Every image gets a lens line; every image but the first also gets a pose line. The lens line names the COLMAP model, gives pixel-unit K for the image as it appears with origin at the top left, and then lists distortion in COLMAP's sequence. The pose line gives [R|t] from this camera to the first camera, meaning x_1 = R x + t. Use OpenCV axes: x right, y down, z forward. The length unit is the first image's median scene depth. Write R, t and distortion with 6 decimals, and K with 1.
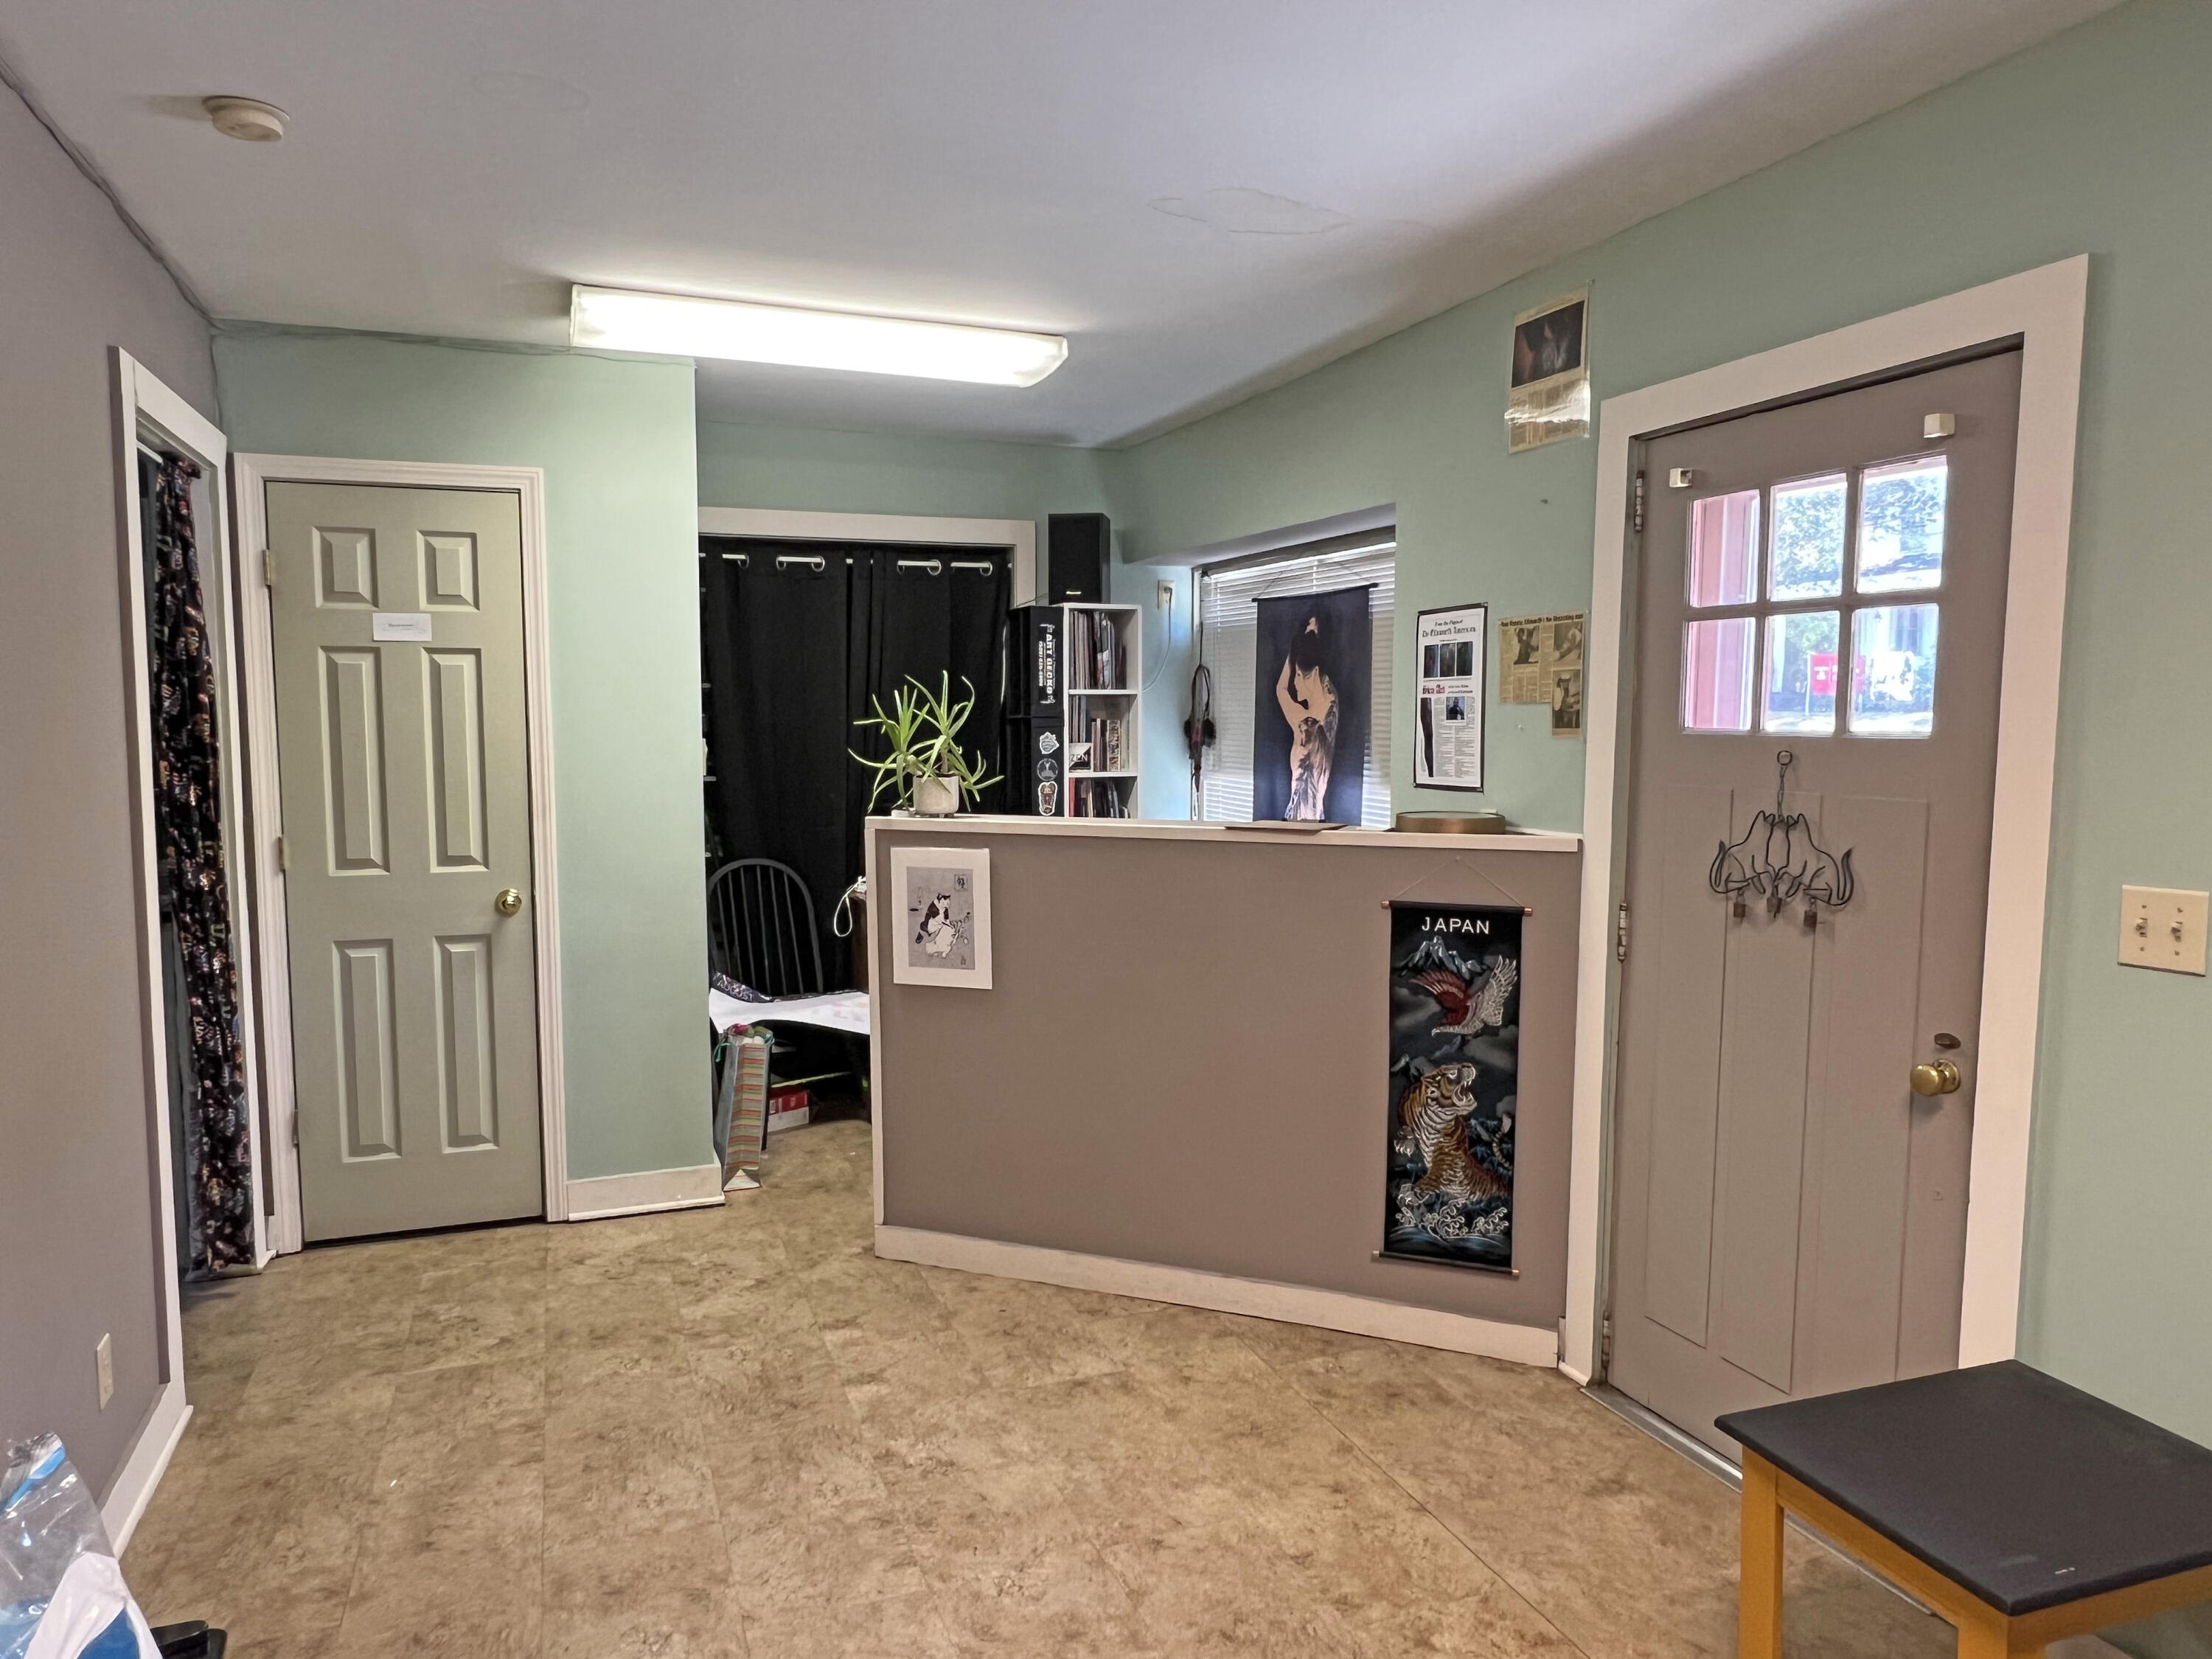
lens RADIAL K [[1442.3, 0, 1106.0], [0, 1442.3, 829.5], [0, 0, 1]] dist [-0.005522, -0.000380]
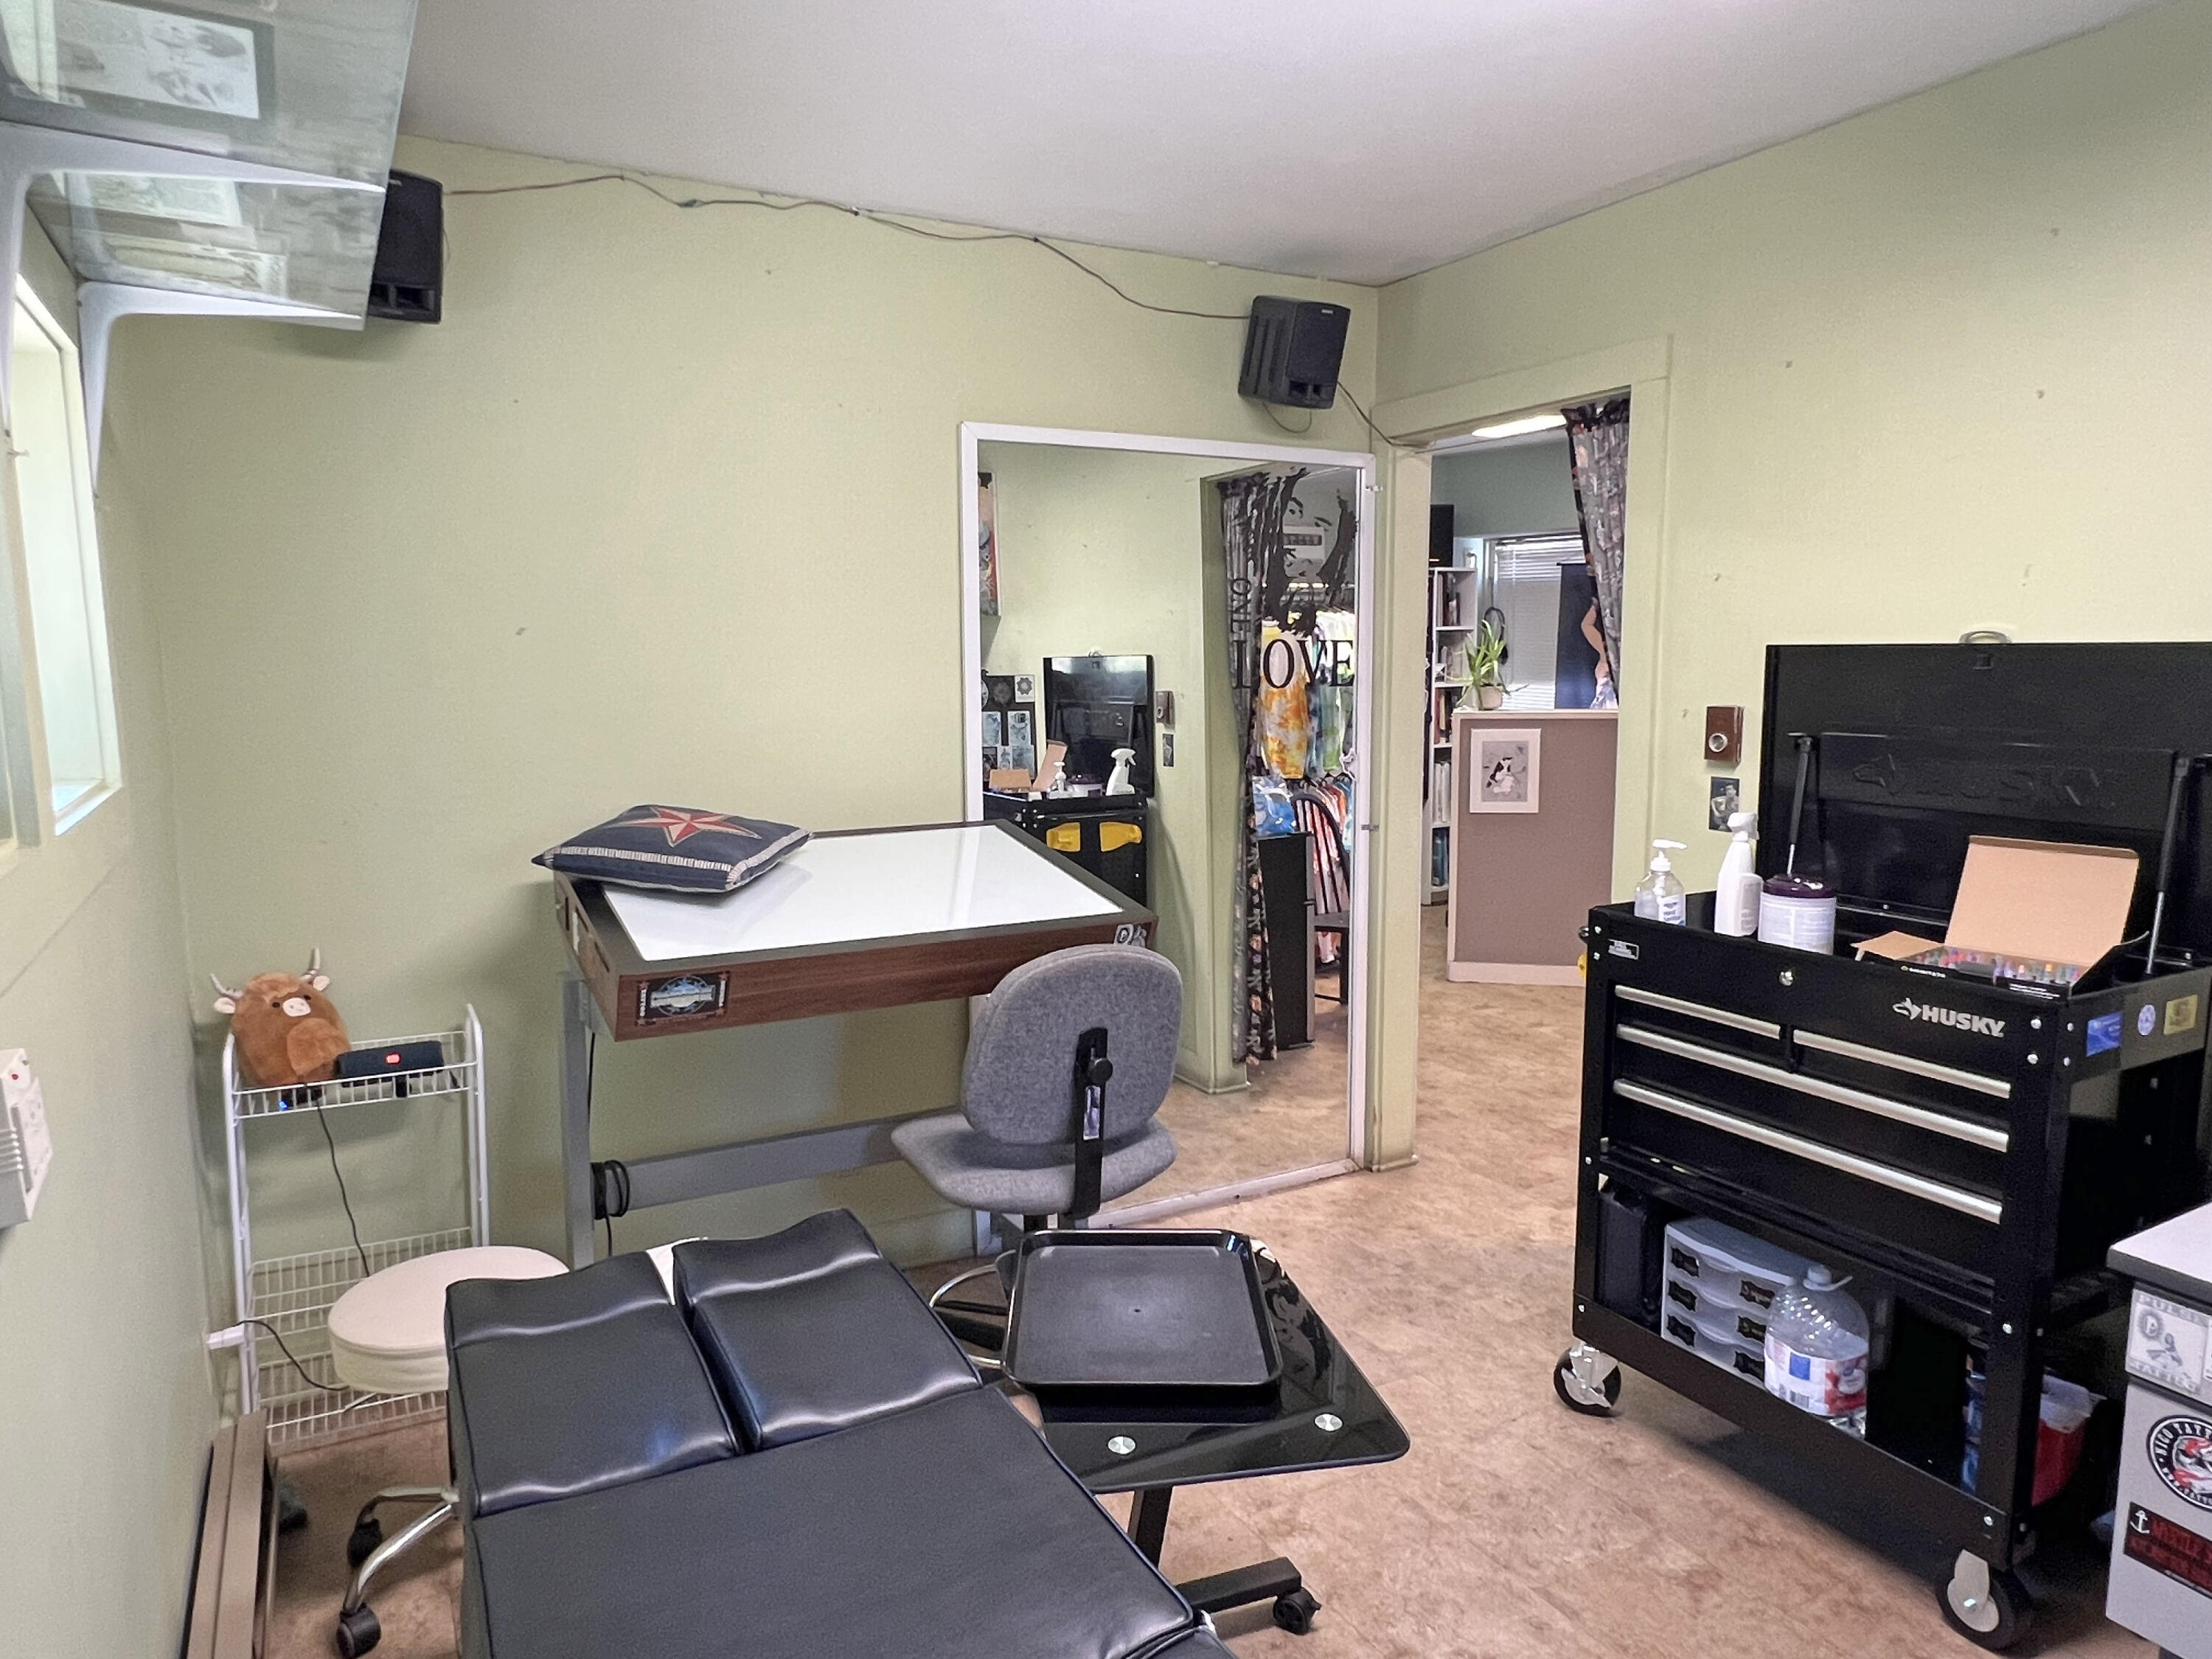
lens RADIAL K [[1423.2, 0, 1106.0], [0, 1423.2, 829.5], [0, 0, 1]] dist [0.000971, -0.000060]
pose [[0.990594, -0.034242, 0.132480, -0.782290], [0.026435, 0.997834, 0.060245, 0.017331], [-0.134256, -0.056176, 0.989353, -0.556615]]
